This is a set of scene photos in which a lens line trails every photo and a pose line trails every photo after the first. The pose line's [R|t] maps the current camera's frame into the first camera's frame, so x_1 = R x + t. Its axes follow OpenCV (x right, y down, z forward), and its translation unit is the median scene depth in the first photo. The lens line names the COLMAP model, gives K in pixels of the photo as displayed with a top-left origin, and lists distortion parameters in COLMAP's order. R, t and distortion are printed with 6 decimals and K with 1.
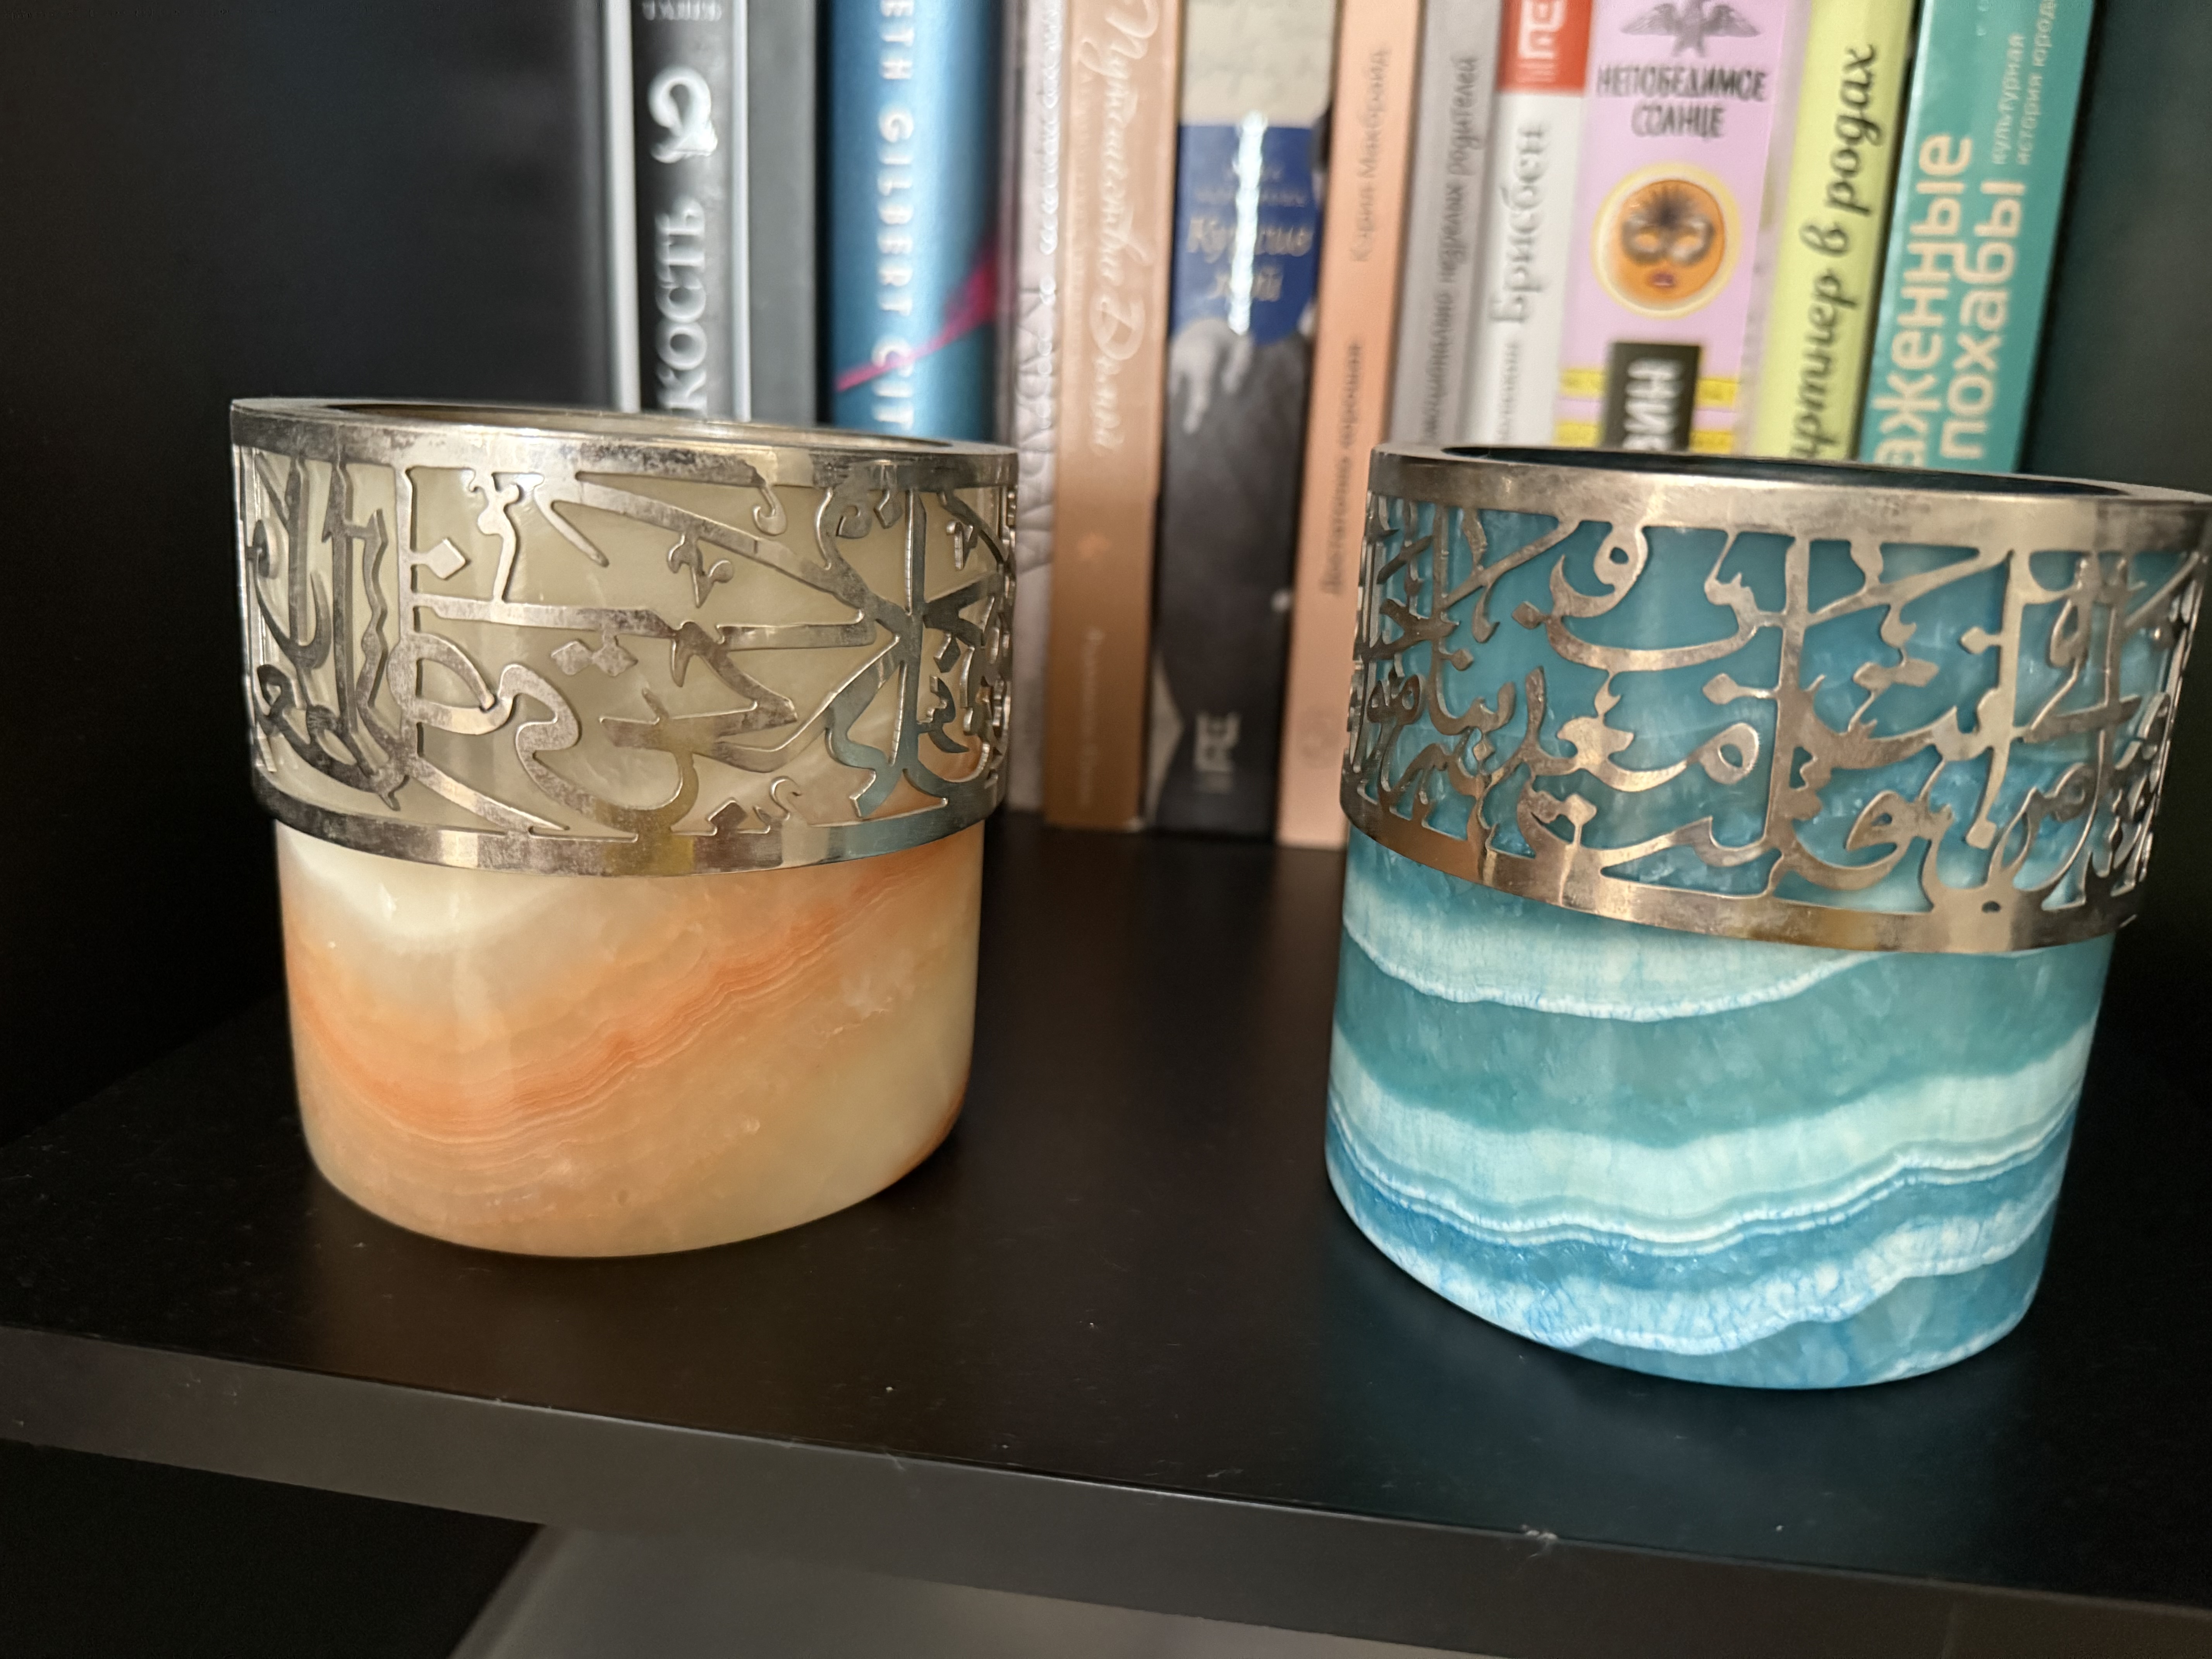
lens RADIAL K [[1579.0, 0, 1106.0], [0, 1579.0, 829.5], [0, 0, 1]] dist [-0.008333, -0.012356]
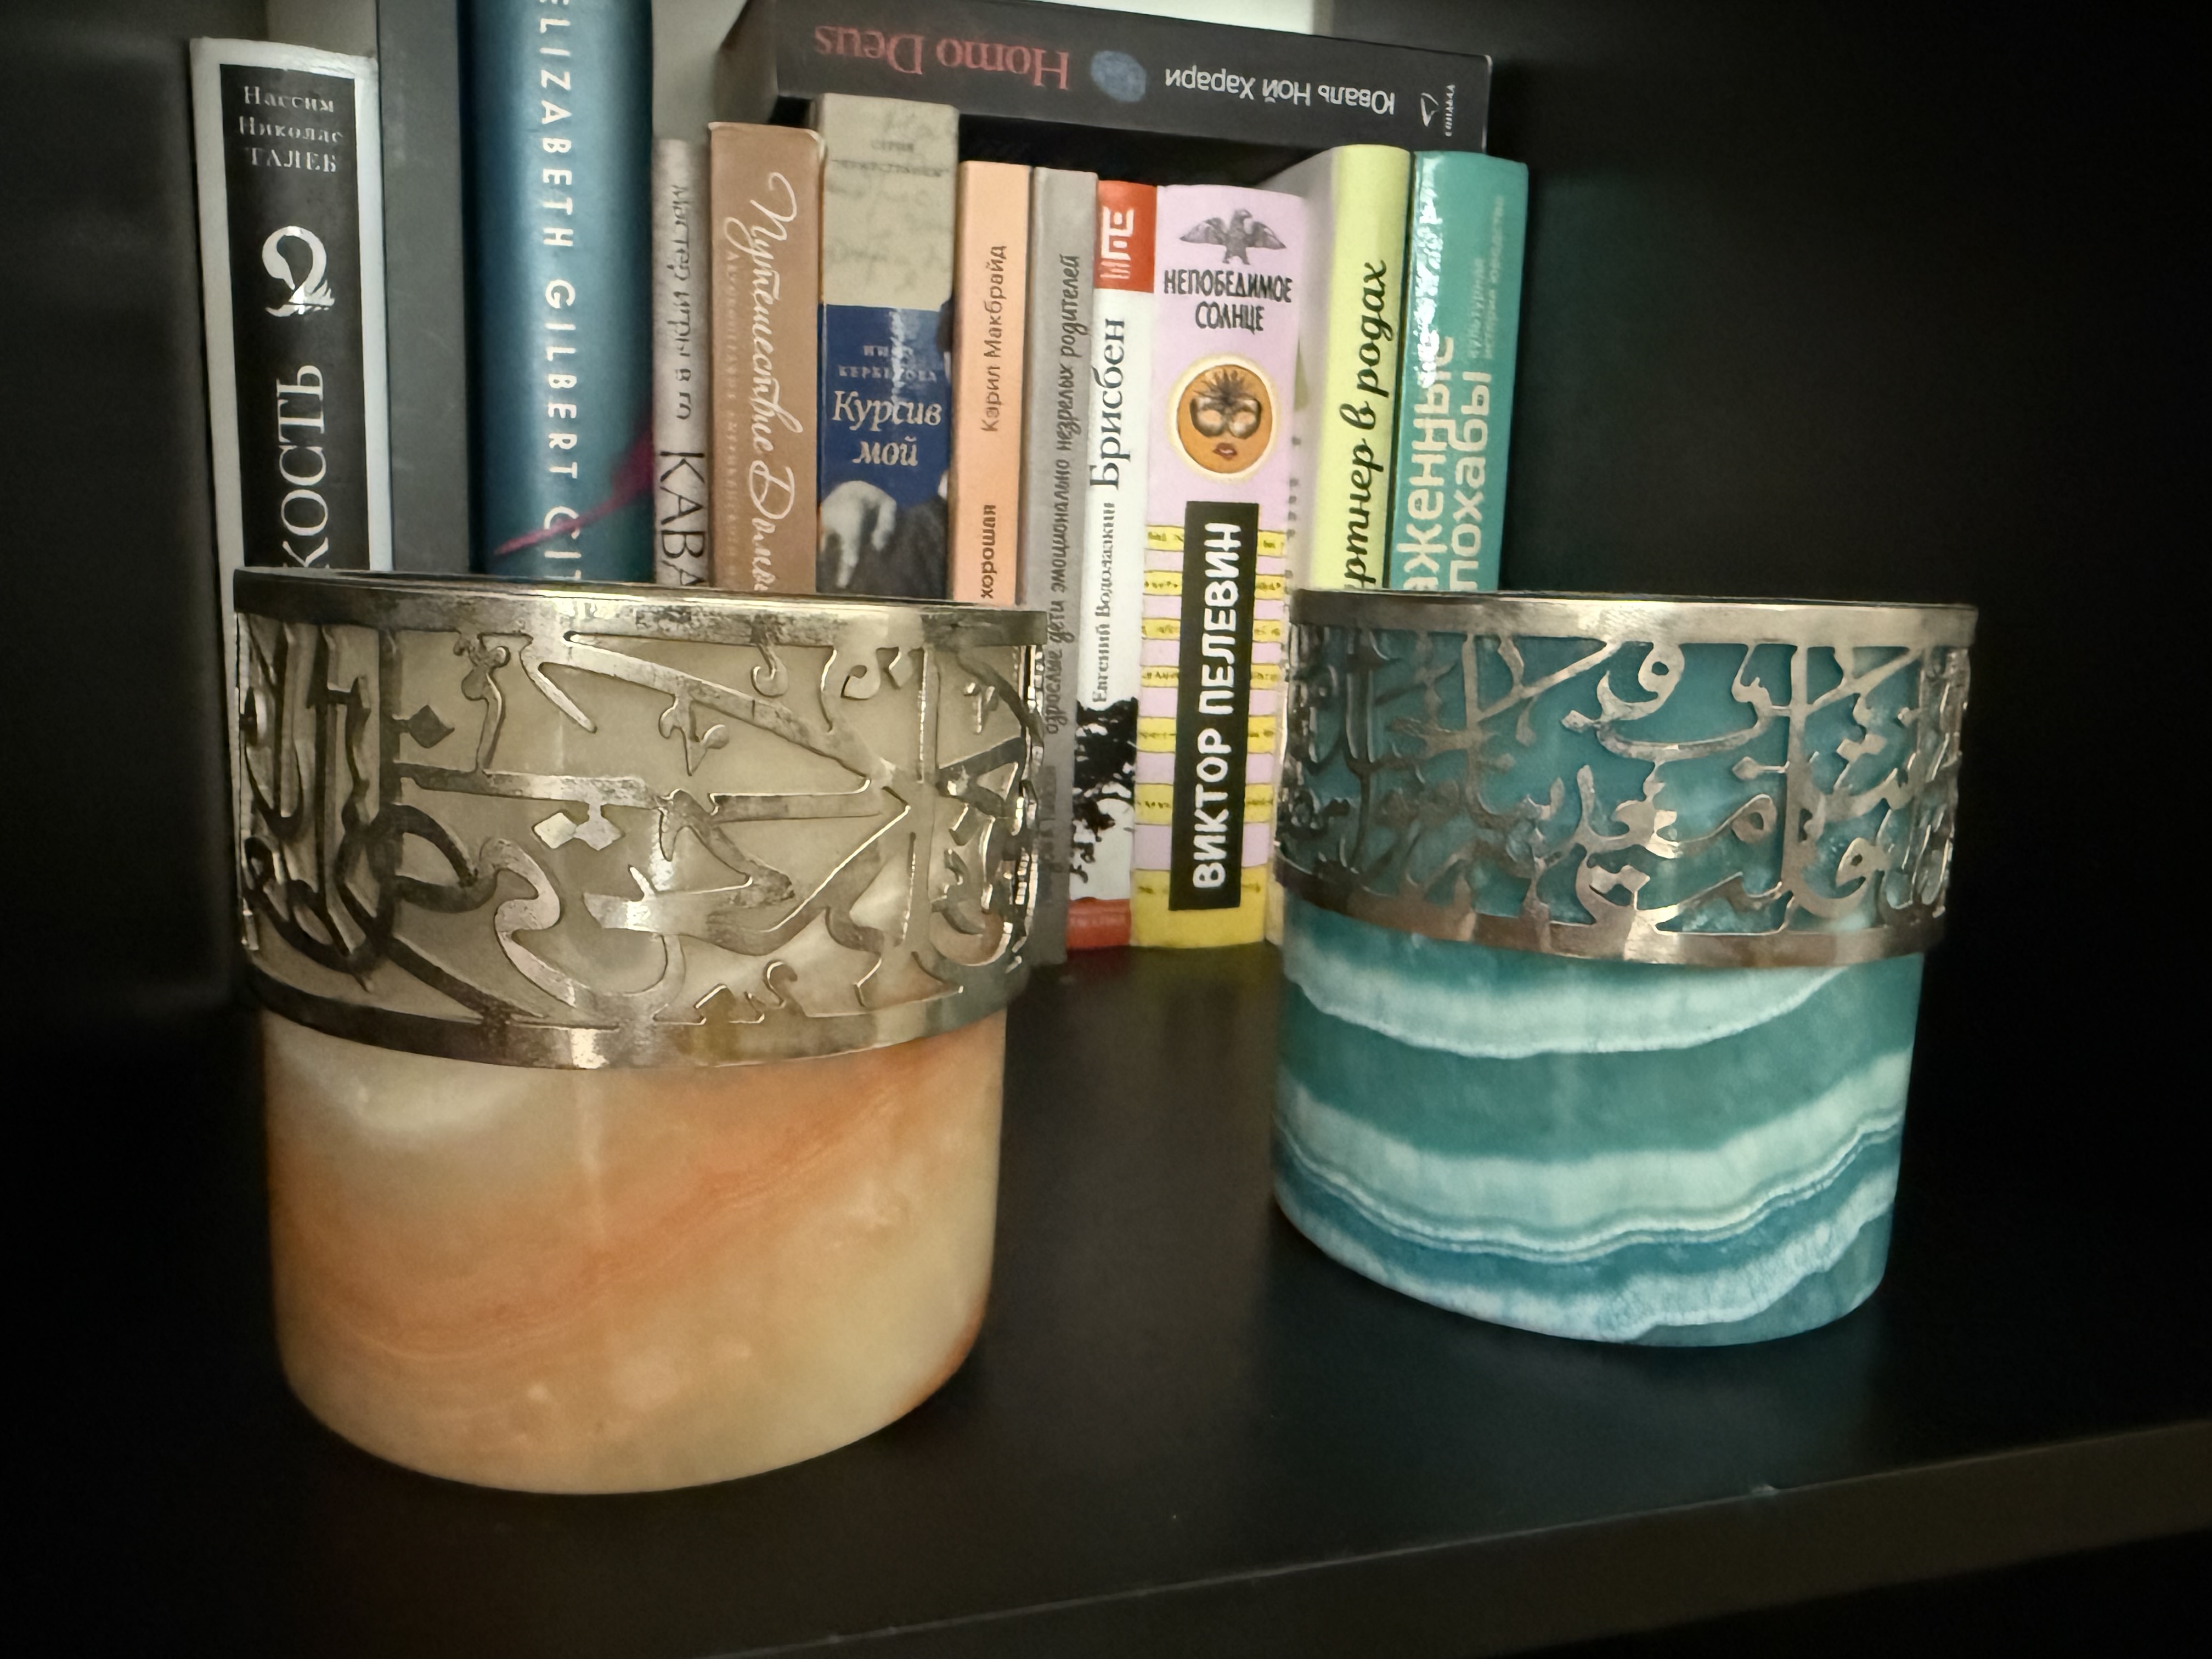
lens RADIAL K [[1517.1, 0, 1106.0], [0, 1517.1, 829.5], [0, 0, 1]] dist [-0.001323, 0.000392]
pose [[0.924633, -0.087504, 0.370670, -0.189449], [0.120038, 0.990601, -0.065583, -0.008149], [-0.361447, 0.105135, 0.926446, 0.024614]]
